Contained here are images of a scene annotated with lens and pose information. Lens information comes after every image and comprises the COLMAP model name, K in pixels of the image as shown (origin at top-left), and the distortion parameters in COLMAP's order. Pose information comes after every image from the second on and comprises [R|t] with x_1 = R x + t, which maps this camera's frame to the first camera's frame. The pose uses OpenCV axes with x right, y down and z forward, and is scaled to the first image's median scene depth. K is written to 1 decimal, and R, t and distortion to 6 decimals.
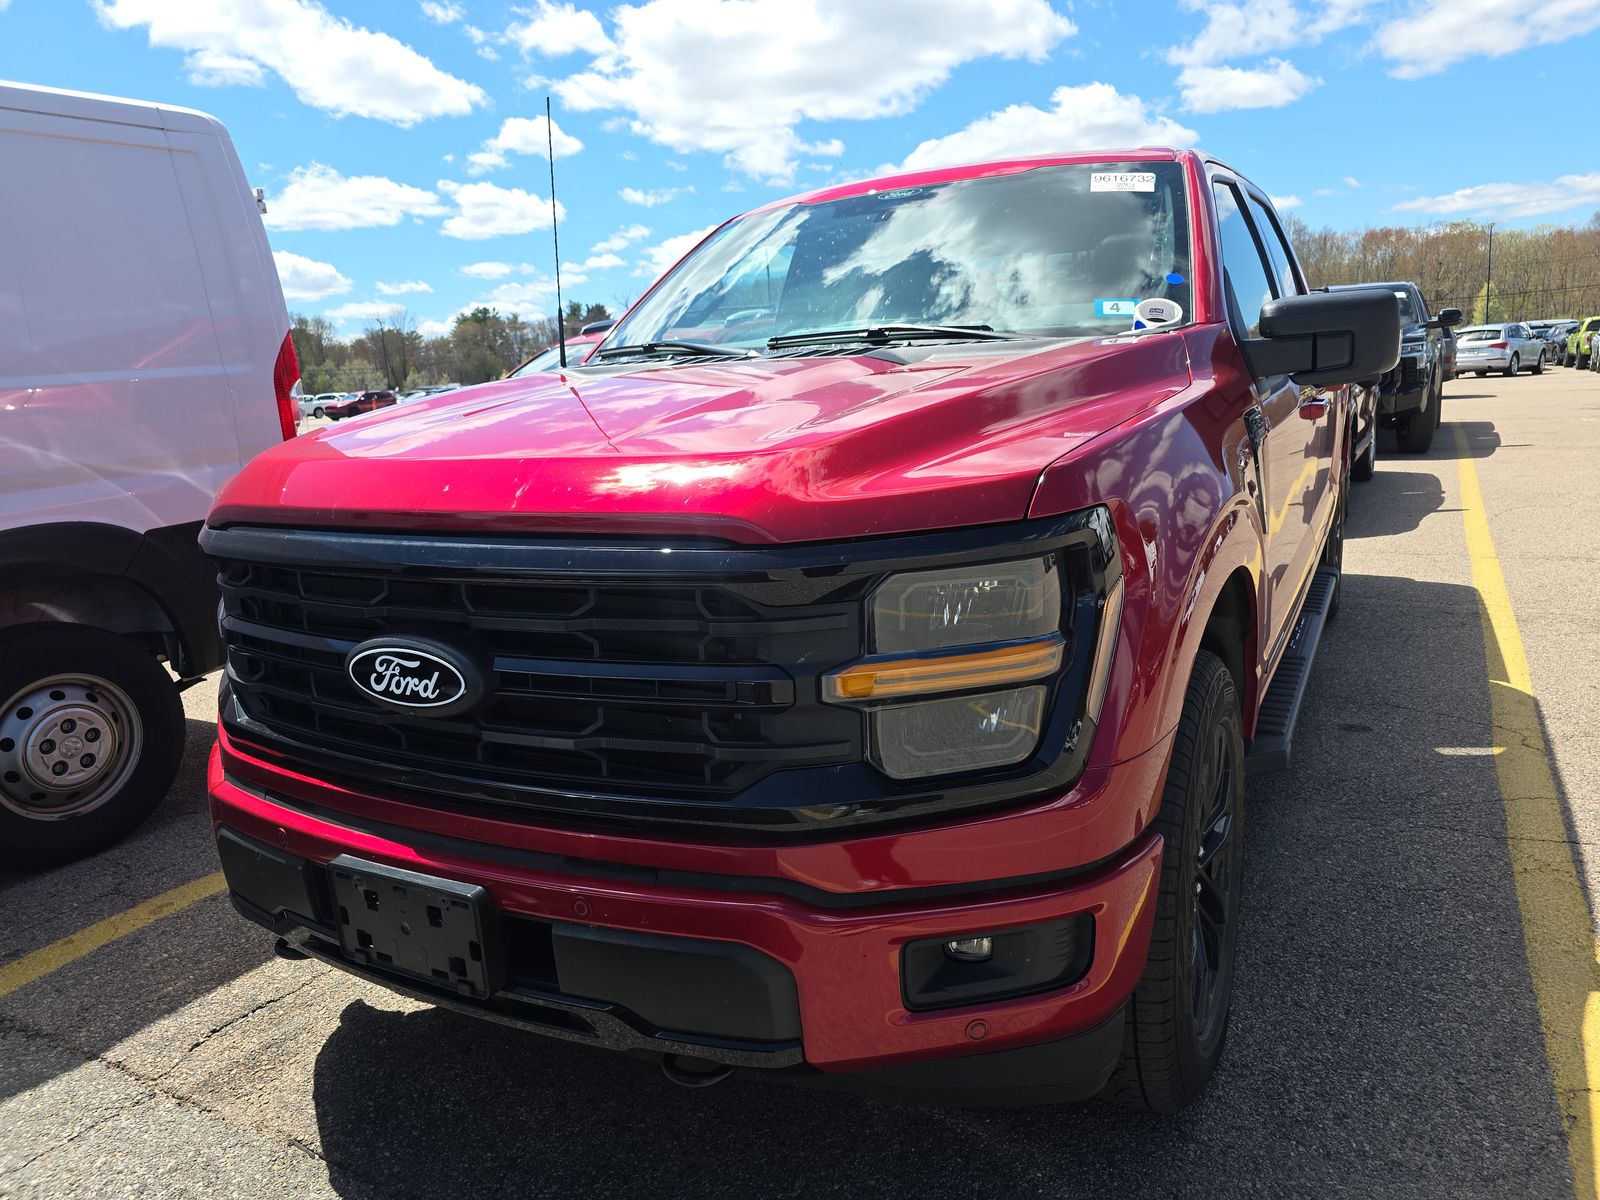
lens RADIAL K [[1049.1, 0, 801.4], [0, 1049.1, 586.5], [0, 0, 1]] dist [0.037182, -0.023236]
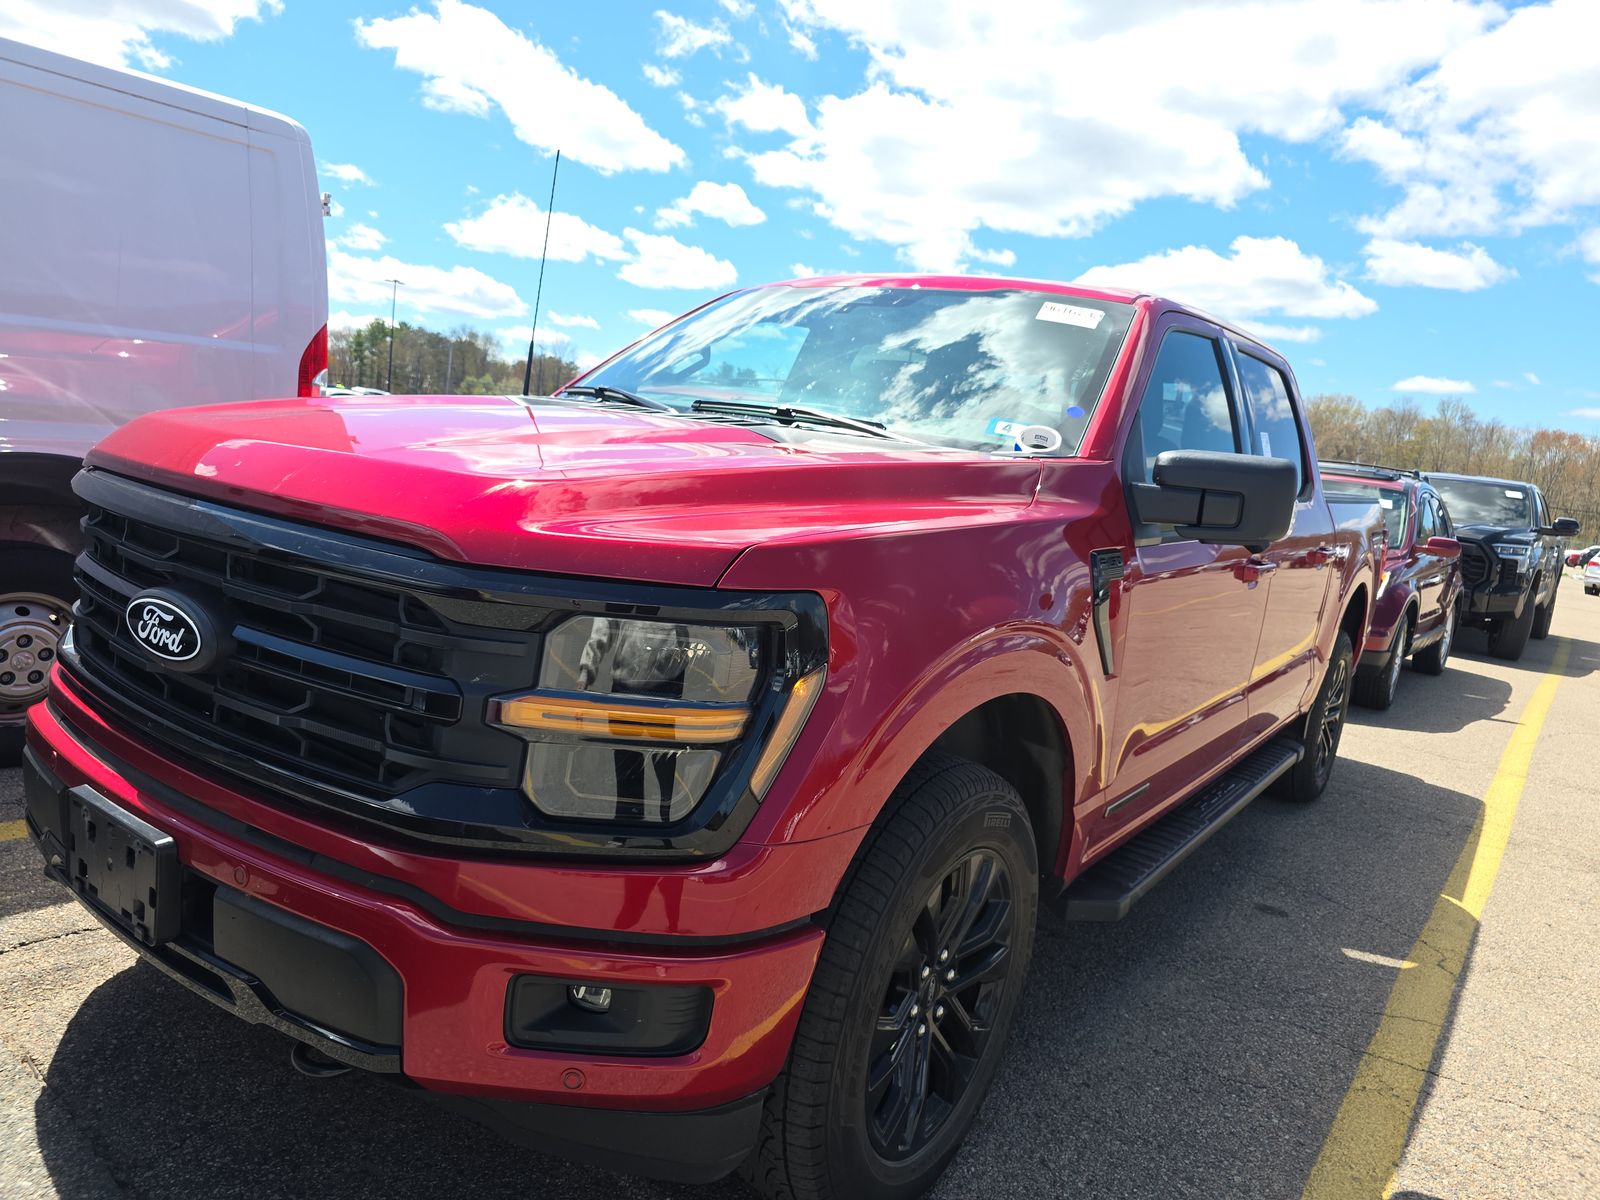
lens RADIAL K [[1049.1, 0, 801.4], [0, 1049.1, 586.5], [0, 0, 1]] dist [0.037182, -0.023236]
pose [[0.977199, 0.190951, -0.092845, 0.218602], [-0.197441, 0.978053, -0.066553, -0.007687], [0.078099, 0.083367, 0.993454, -0.011134]]
